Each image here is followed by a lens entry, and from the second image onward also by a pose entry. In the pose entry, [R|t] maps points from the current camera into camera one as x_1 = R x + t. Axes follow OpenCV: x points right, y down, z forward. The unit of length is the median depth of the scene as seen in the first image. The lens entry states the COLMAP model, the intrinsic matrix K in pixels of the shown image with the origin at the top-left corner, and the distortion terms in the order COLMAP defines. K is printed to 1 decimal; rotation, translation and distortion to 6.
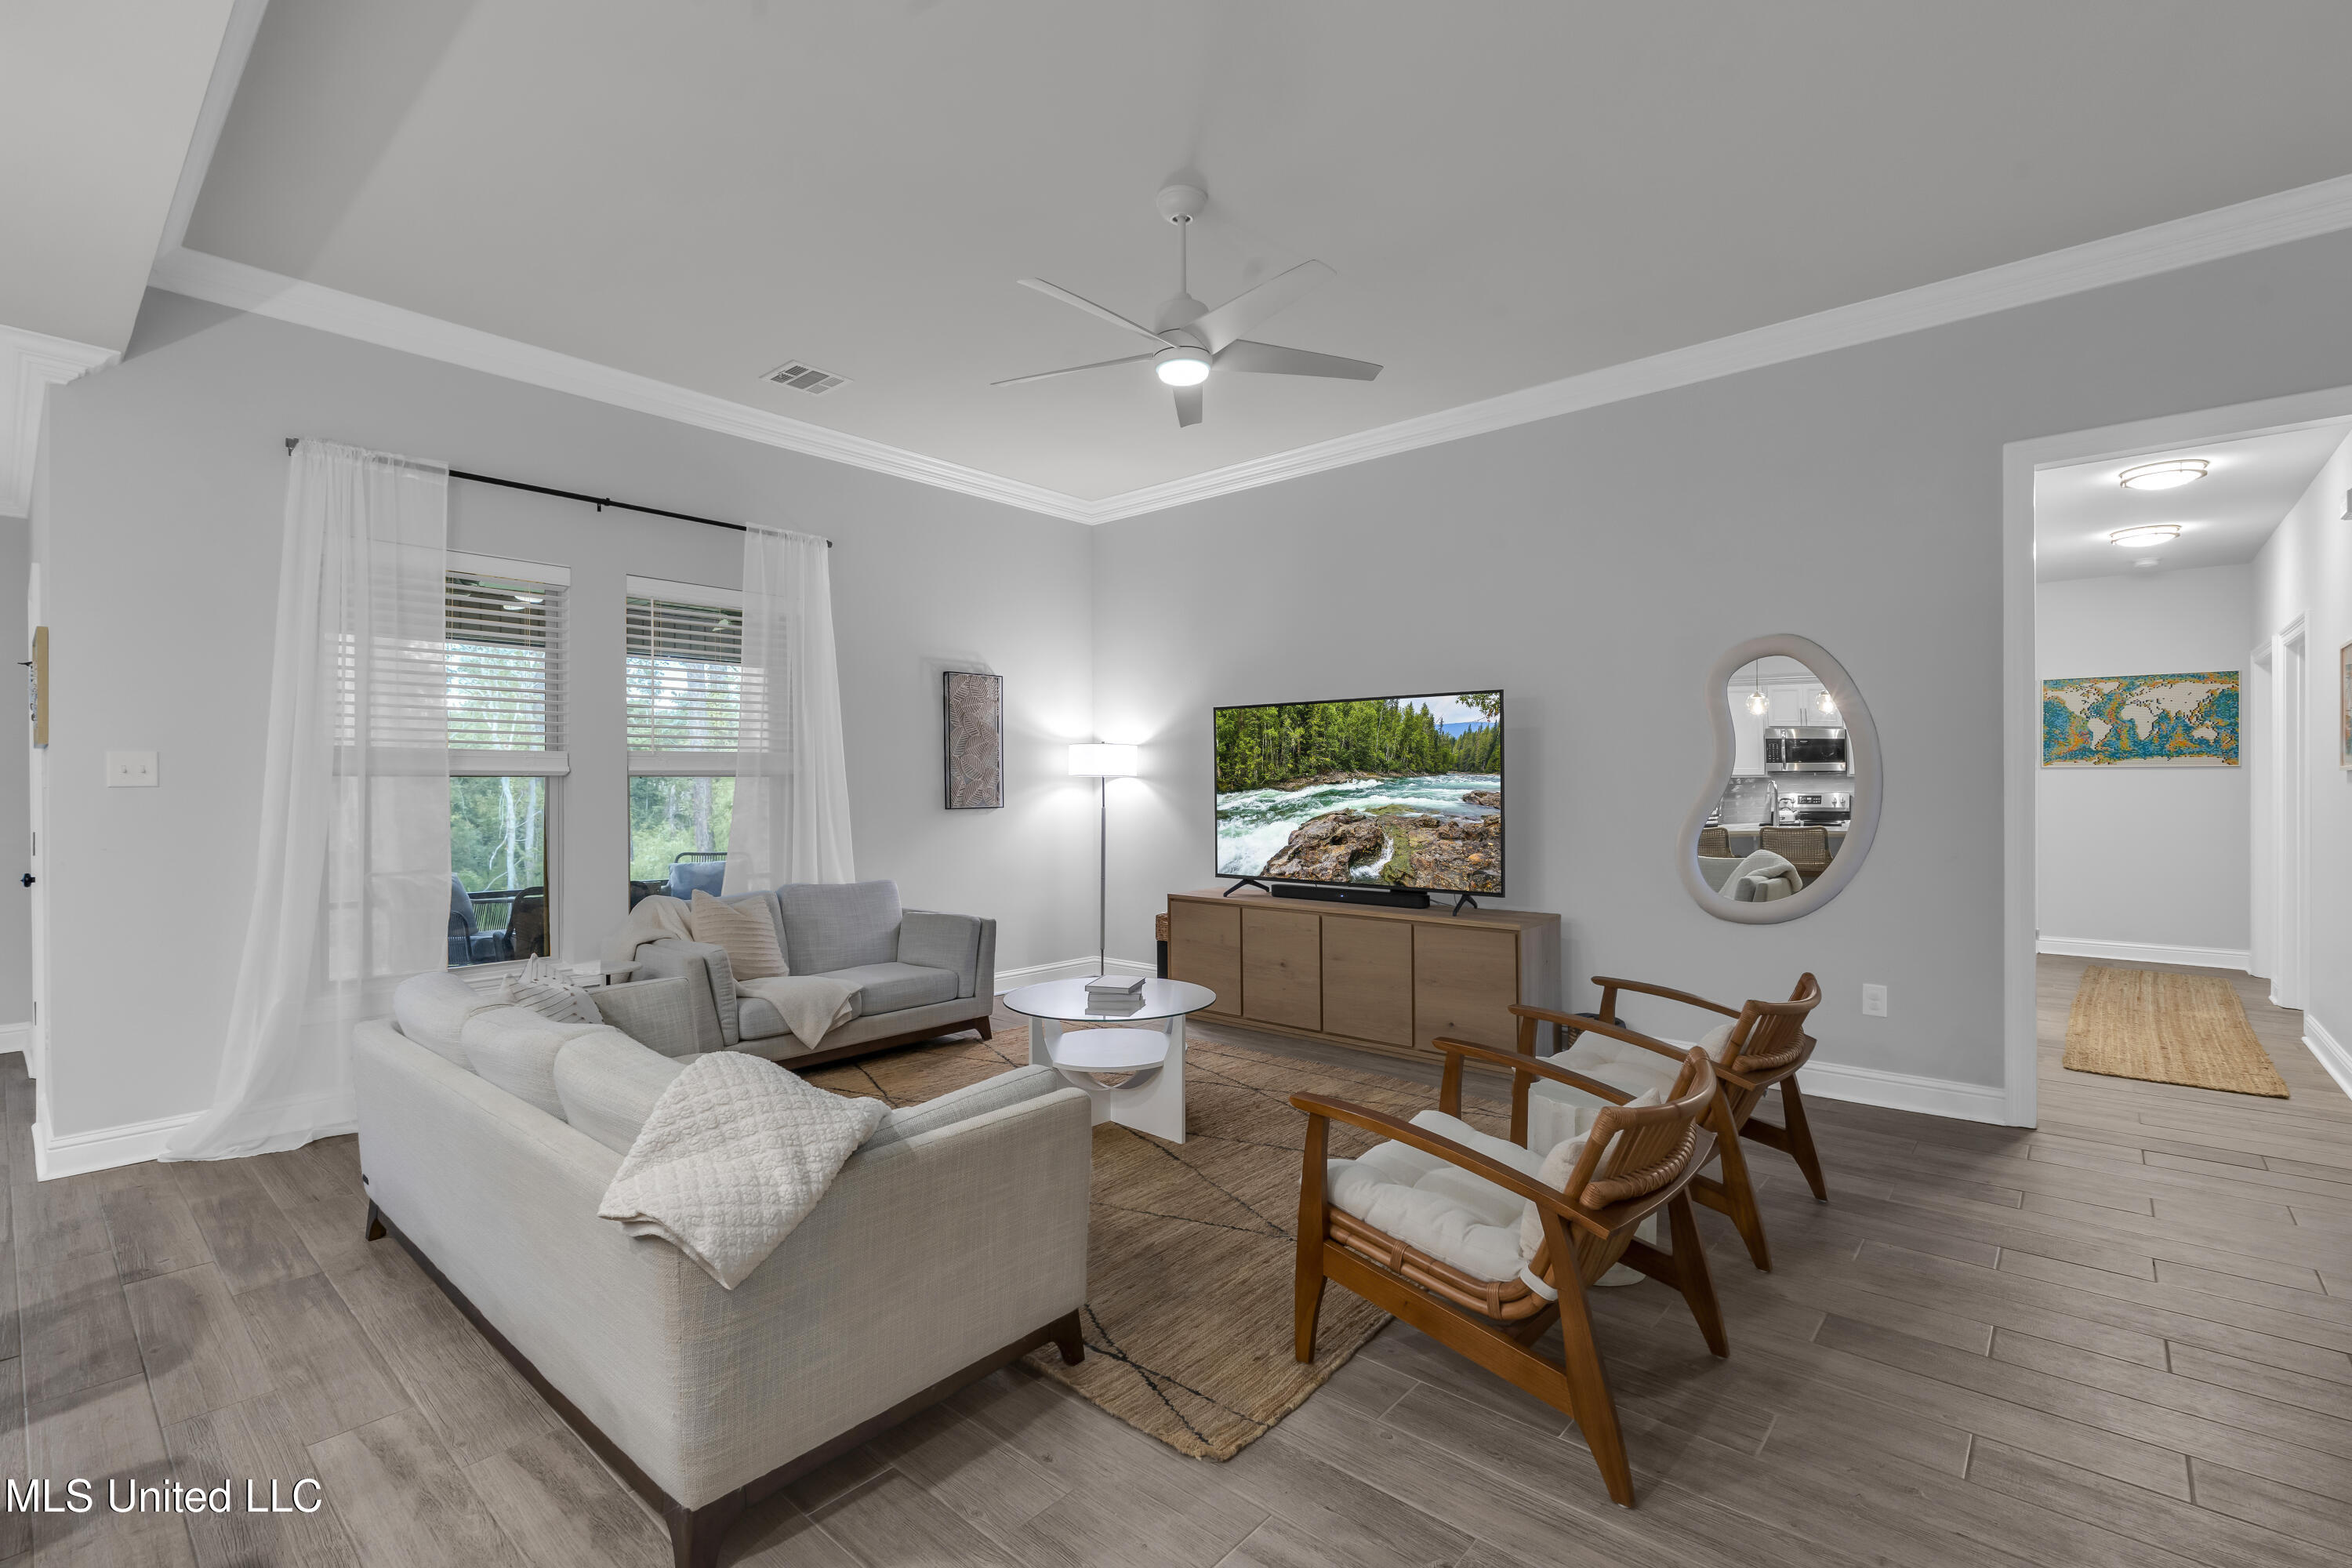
lens RADIAL K [[1074.5, 0, 1168.0], [0, 1074.5, 785.4], [0, 0, 1]] dist [0.000742, -0.000604]
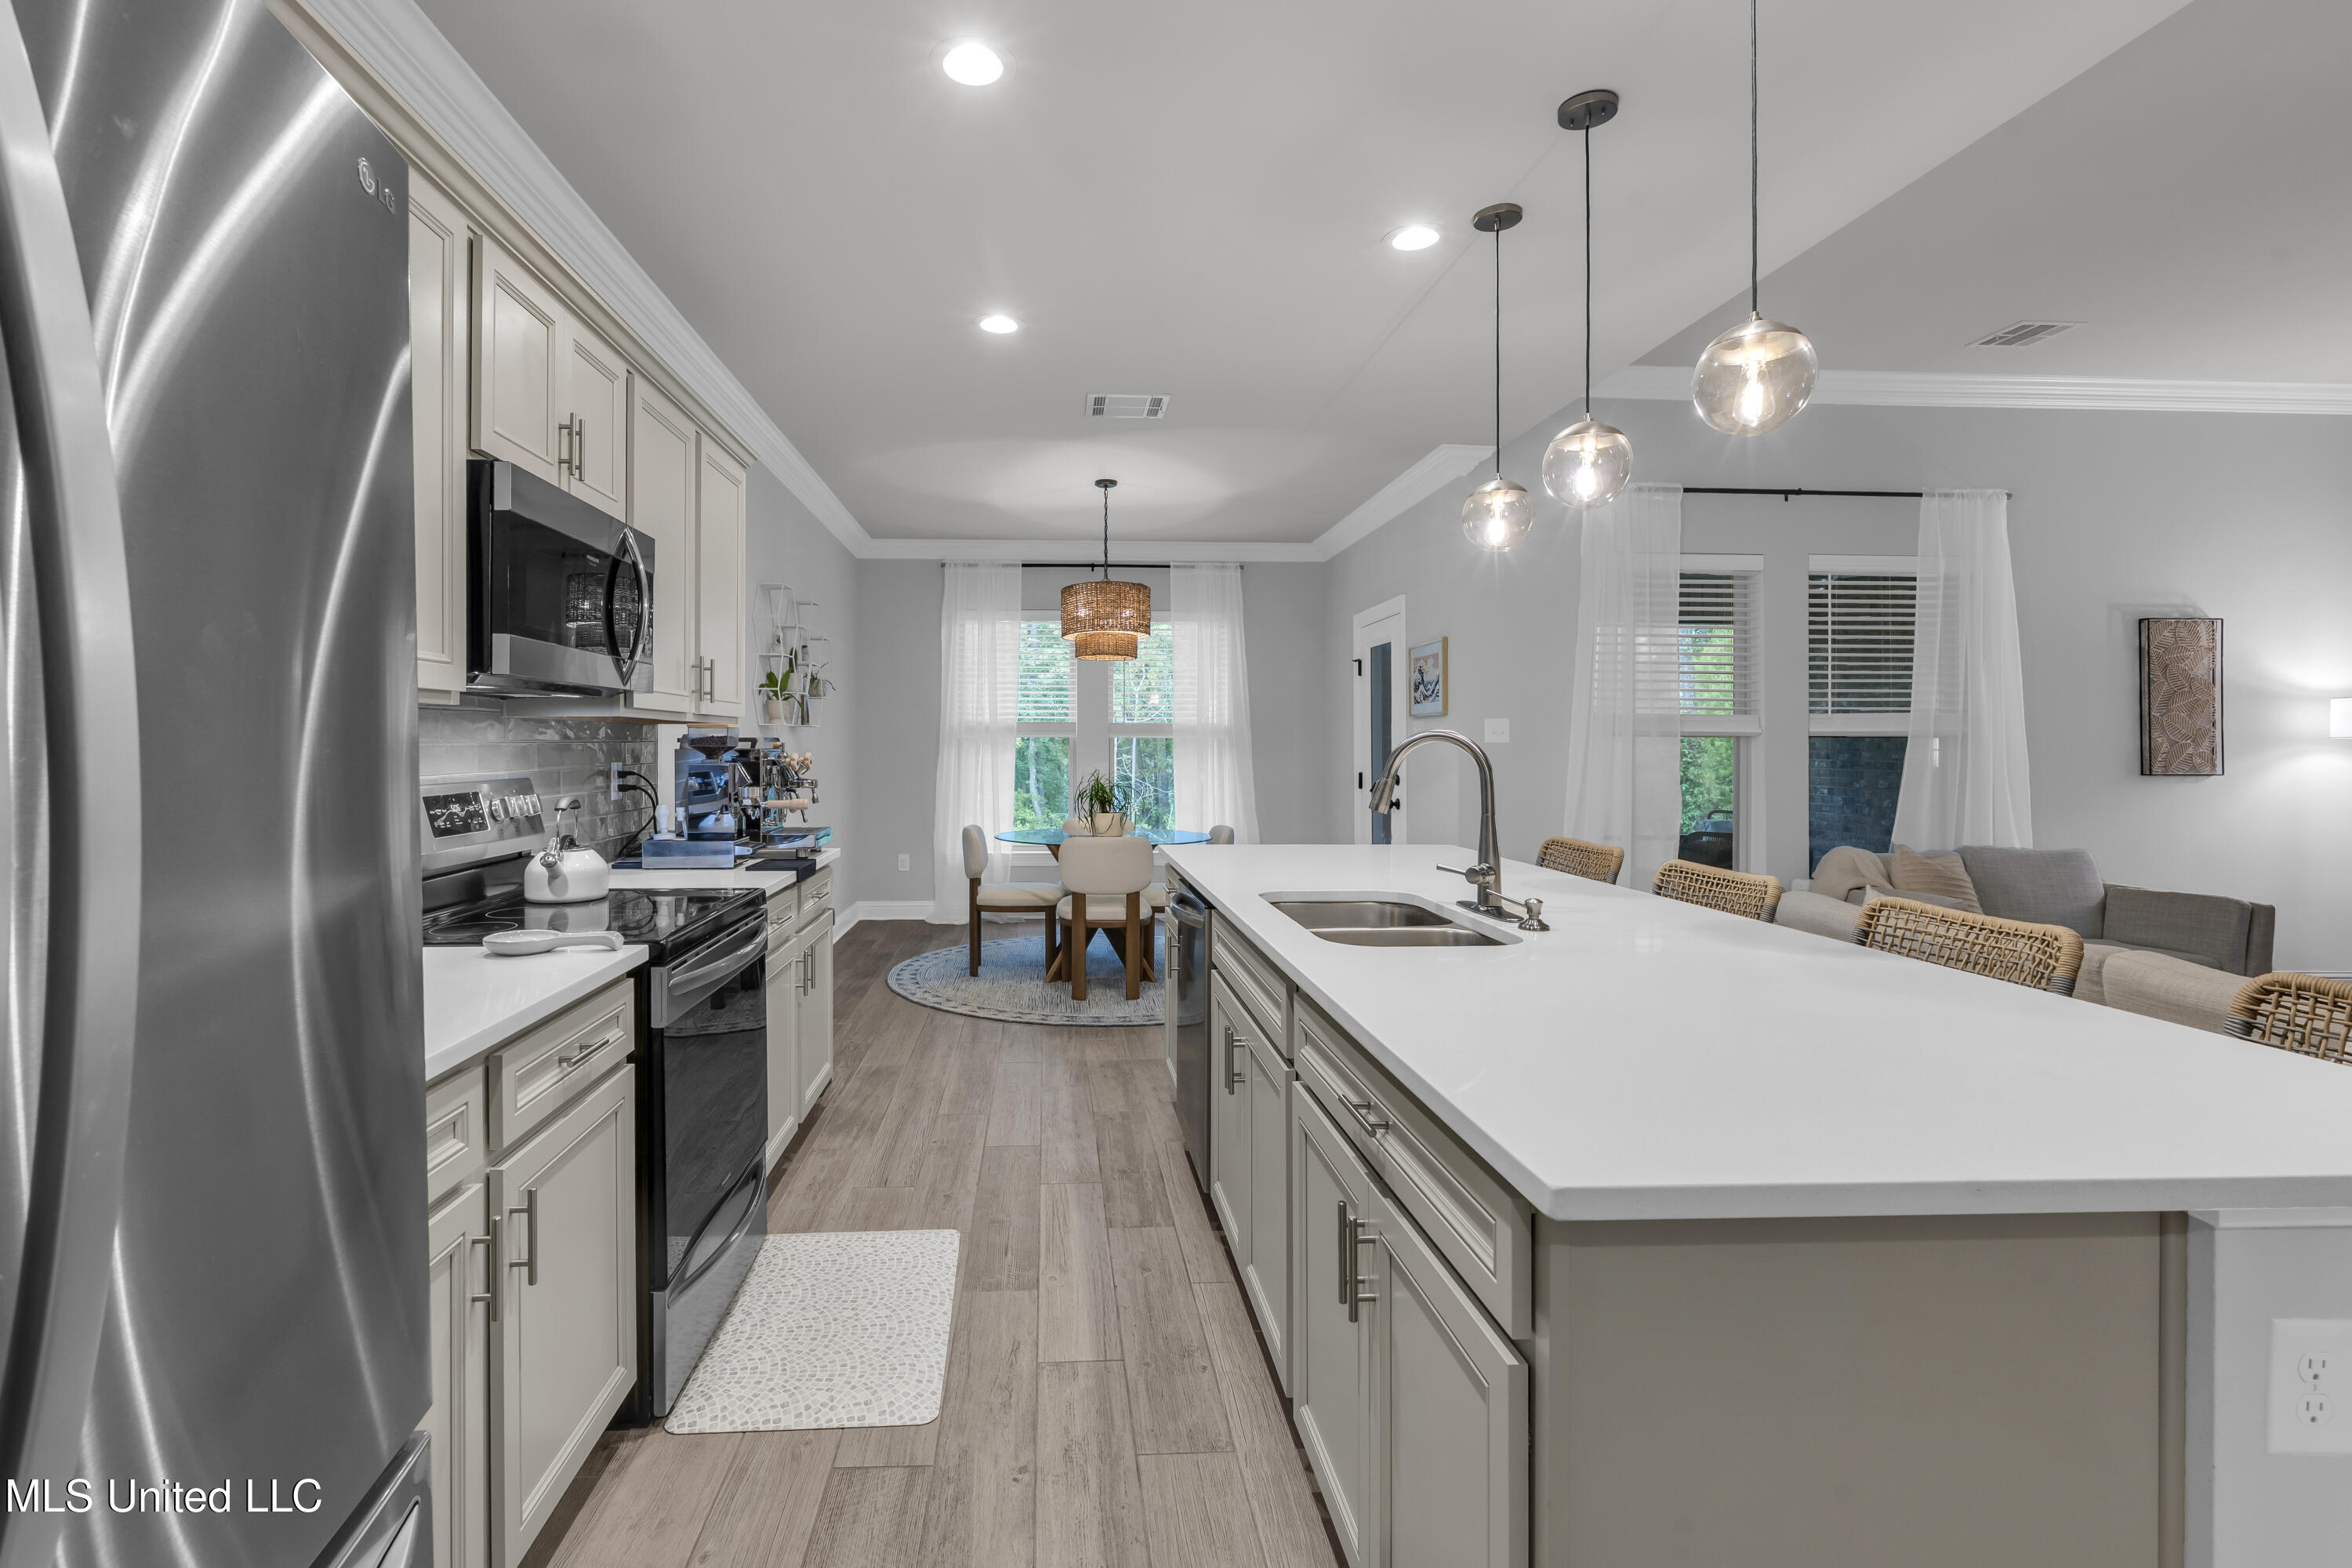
lens RADIAL K [[1074.5, 0, 1102.9], [0, 1074.5, 742.5], [0, 0, 1]] dist [0.000742, -0.000604]
pose [[0.690478, 0.006498, -0.723324, -0.173908], [-0.008914, 0.999960, 0.000474, 0.002843], [0.723298, 0.006120, 0.690509, -0.244494]]
